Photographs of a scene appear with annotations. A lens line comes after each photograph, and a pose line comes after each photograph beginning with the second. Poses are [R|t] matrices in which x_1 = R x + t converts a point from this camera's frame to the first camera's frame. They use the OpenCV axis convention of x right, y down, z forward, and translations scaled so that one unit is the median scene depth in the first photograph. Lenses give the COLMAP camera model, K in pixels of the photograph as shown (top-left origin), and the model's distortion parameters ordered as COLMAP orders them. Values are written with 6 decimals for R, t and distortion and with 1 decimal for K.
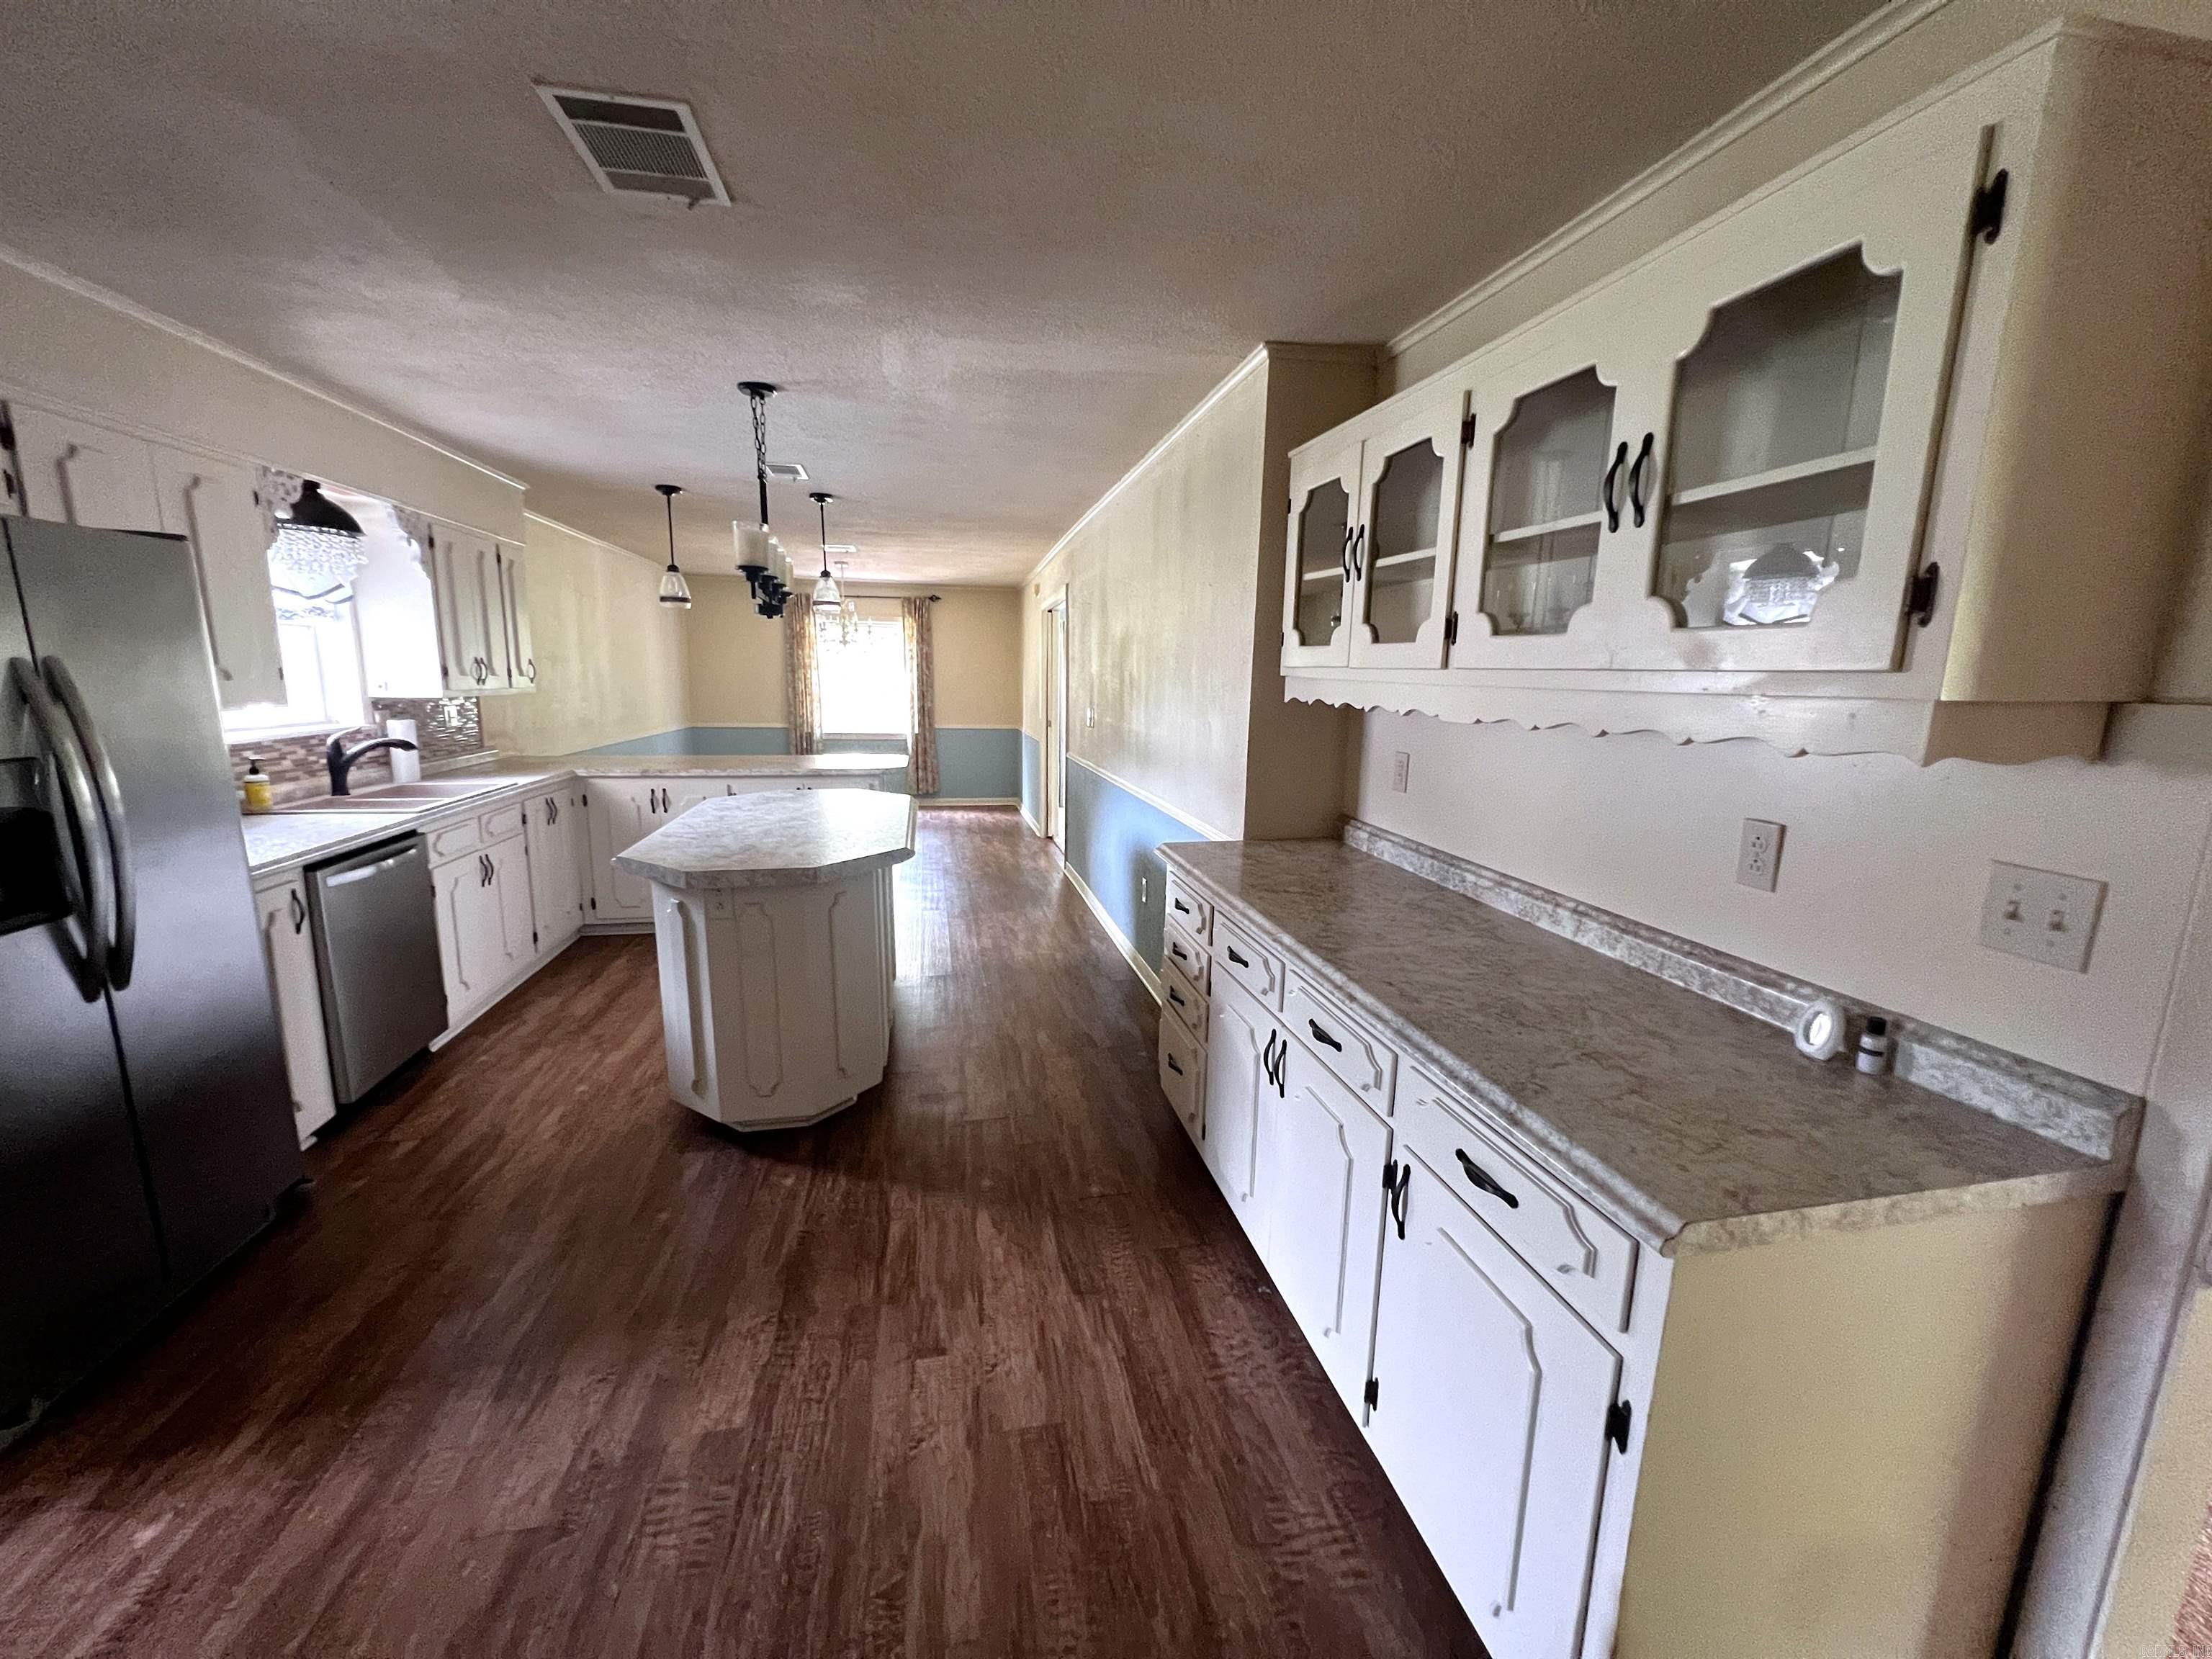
lens RADIAL K [[882.5, 0, 1110.0], [0, 882.5, 837.3], [0, 0, 1]] dist [0.000116, -0.000367]
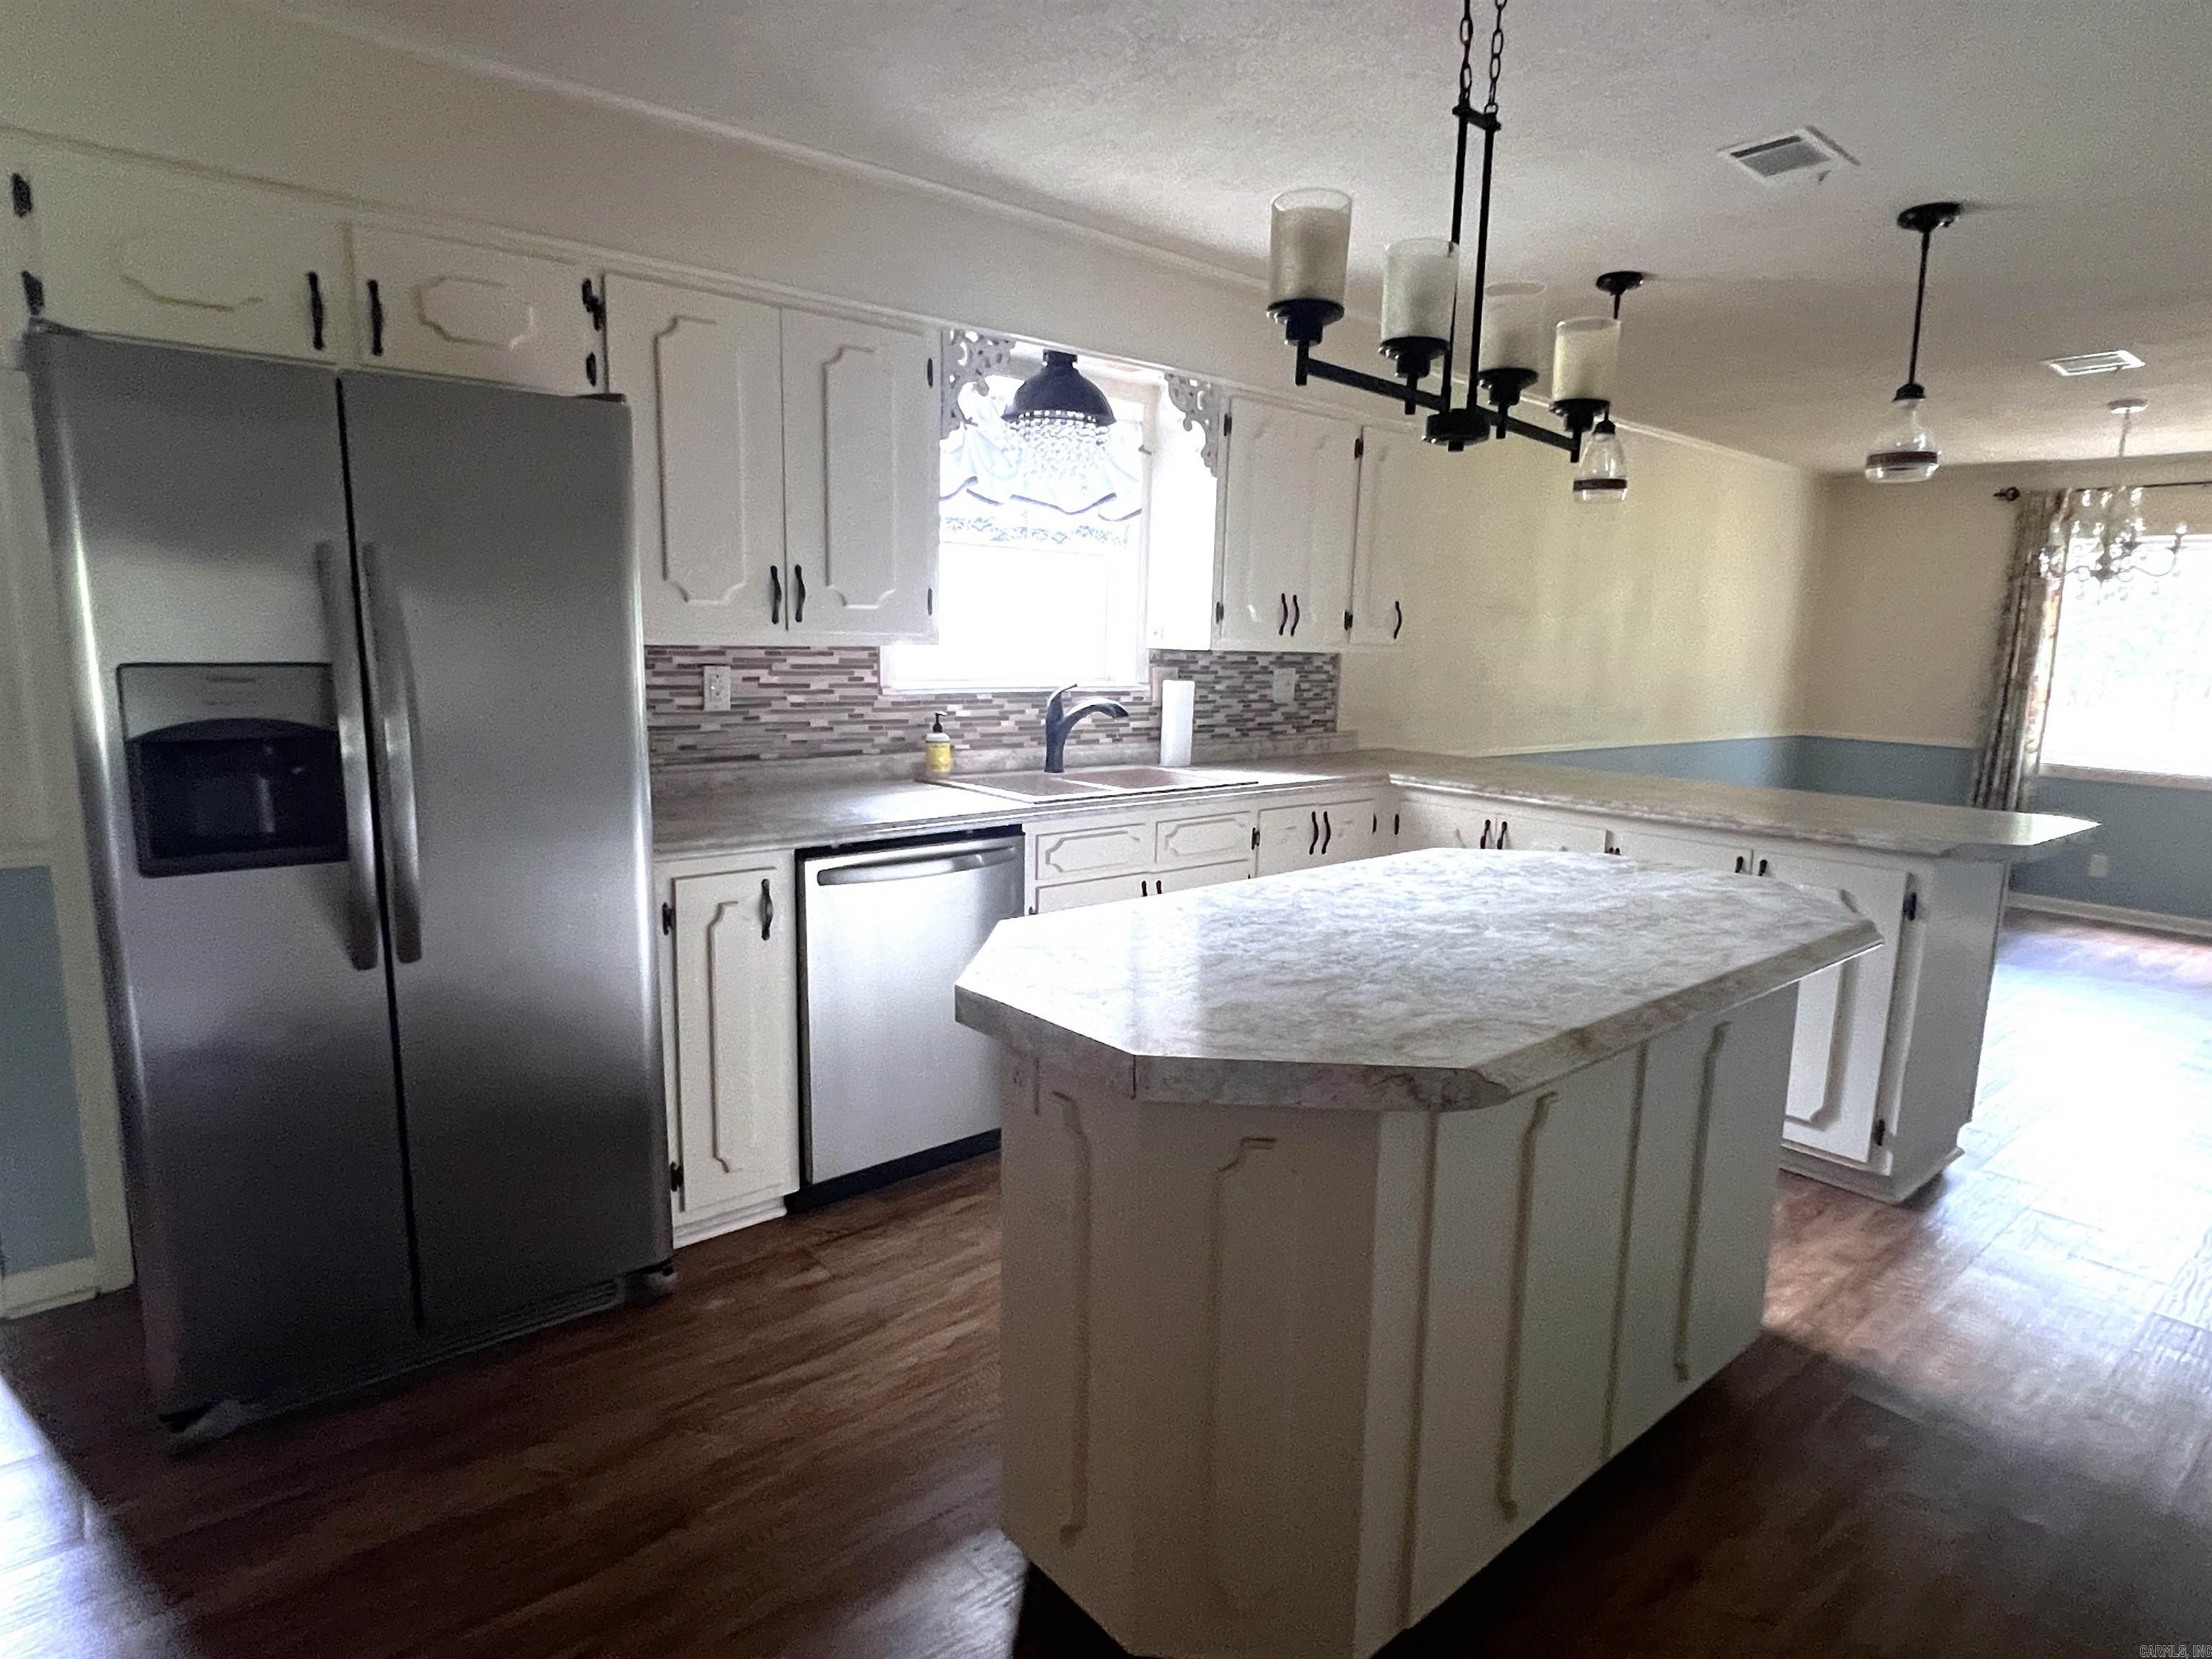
lens RADIAL K [[1223.5, 0, 1102.0], [0, 1223.5, 847.6], [0, 0, 1]] dist [-0.012198, 0.001261]
pose [[0.474038, 0.144249, -0.868608, 0.066889], [-0.175837, 0.982127, 0.067139, -0.062623], [0.862768, 0.120907, 0.490930, 0.537911]]
